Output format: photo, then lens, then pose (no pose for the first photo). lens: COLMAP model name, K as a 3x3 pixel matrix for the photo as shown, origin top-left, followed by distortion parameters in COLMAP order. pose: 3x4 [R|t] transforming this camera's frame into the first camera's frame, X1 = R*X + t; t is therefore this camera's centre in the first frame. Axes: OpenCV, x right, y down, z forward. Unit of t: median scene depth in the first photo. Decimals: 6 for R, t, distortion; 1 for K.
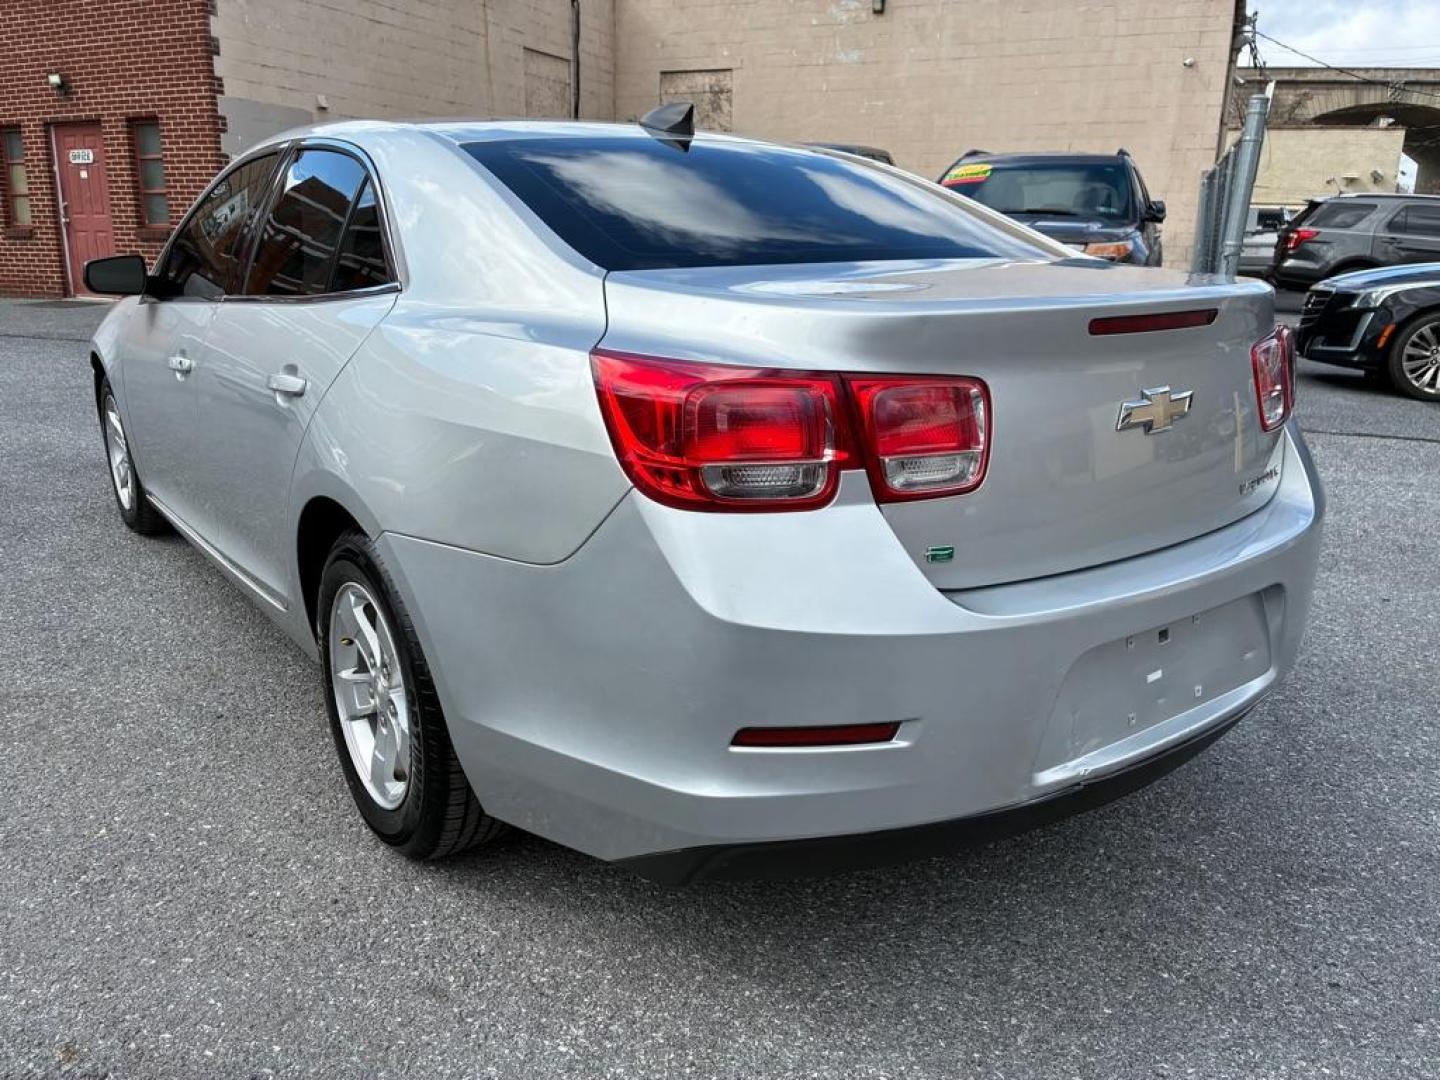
lens RADIAL K [[1076.5, 0, 741.9], [0, 1076.5, 527.1], [0, 0, 1]] dist [0.058799, -0.104134]
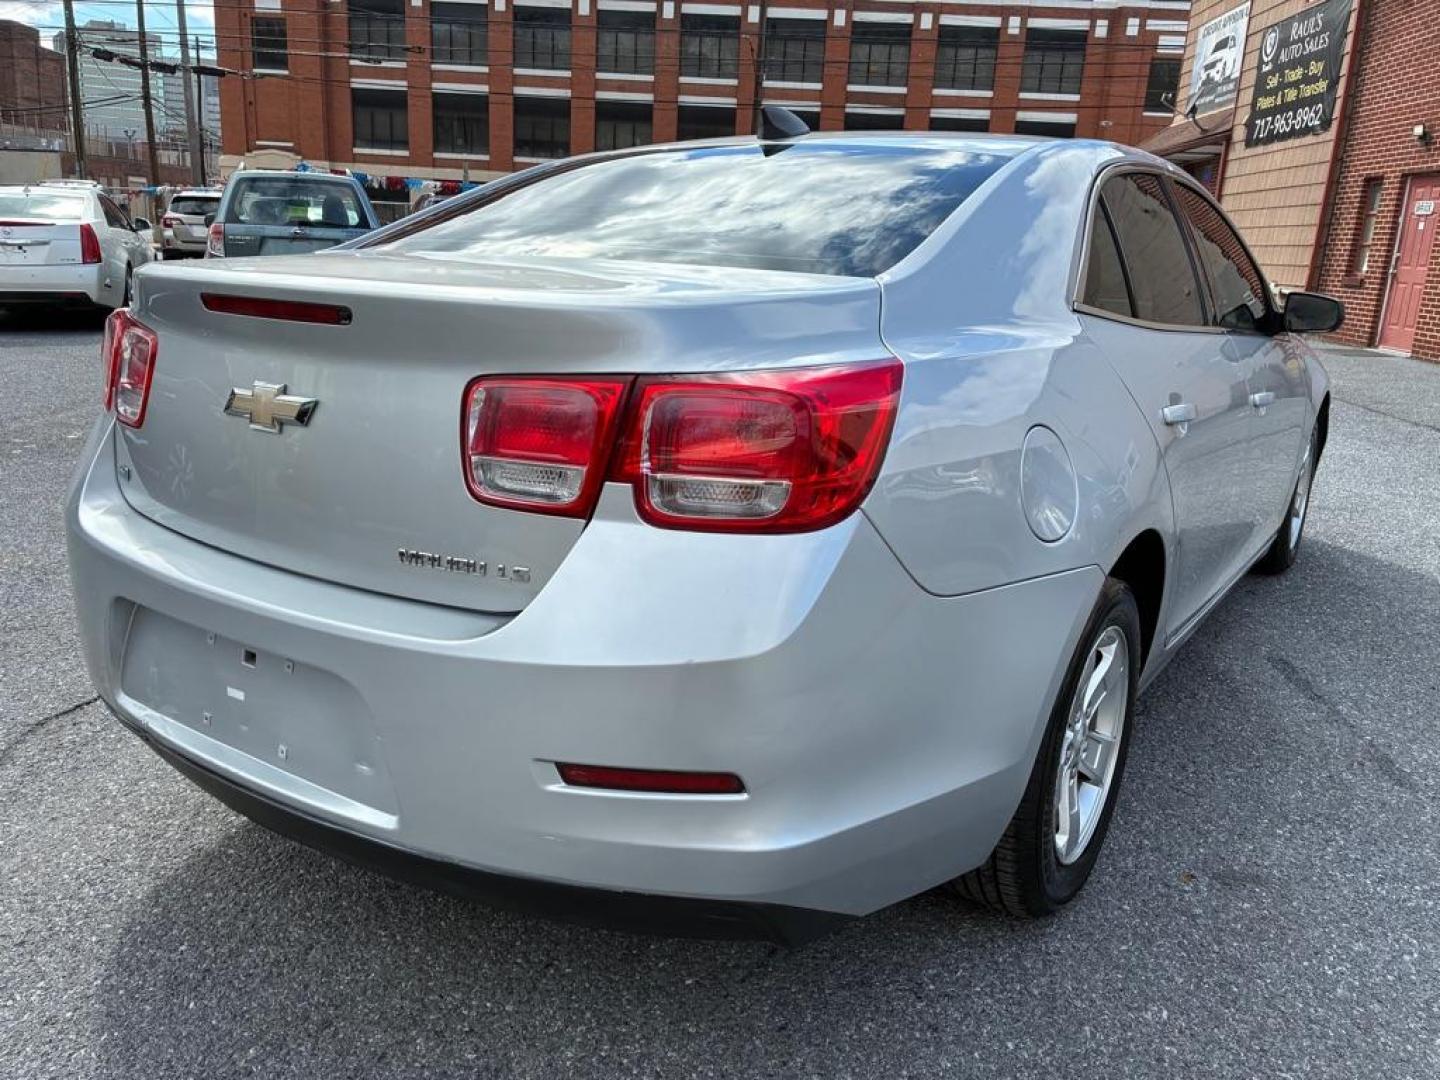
lens RADIAL K [[1076.5, 0, 703.4], [0, 1076.5, 540.0], [0, 0, 1]] dist [0.058799, -0.104134]
pose [[0.325014, 0.244993, -0.913425, 0.136422], [-0.282623, 0.946885, 0.153405, -0.023630], [0.902491, 0.208295, 0.376991, 0.105811]]
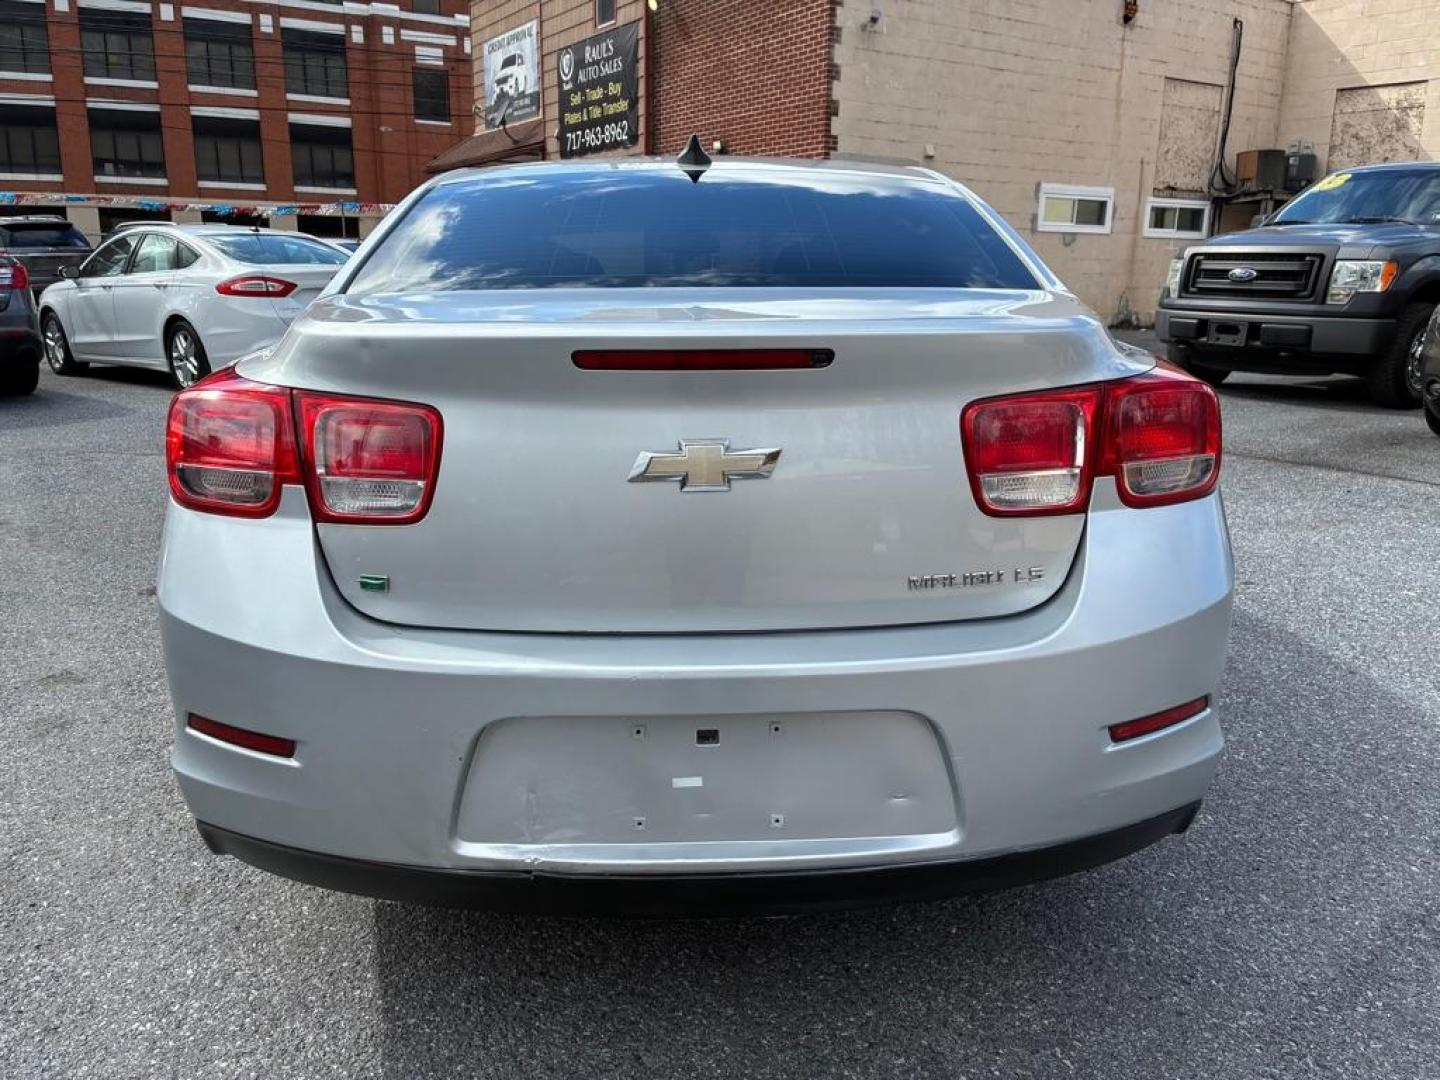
lens RADIAL K [[1076.5, 0, 718.6], [0, 1076.5, 531.0], [0, 0, 1]] dist [0.058799, -0.104134]
pose [[0.815646, 0.125819, -0.564705, 0.090433], [-0.143792, 0.989525, 0.012781, -0.007185], [0.560398, 0.070775, 0.825194, 0.034071]]
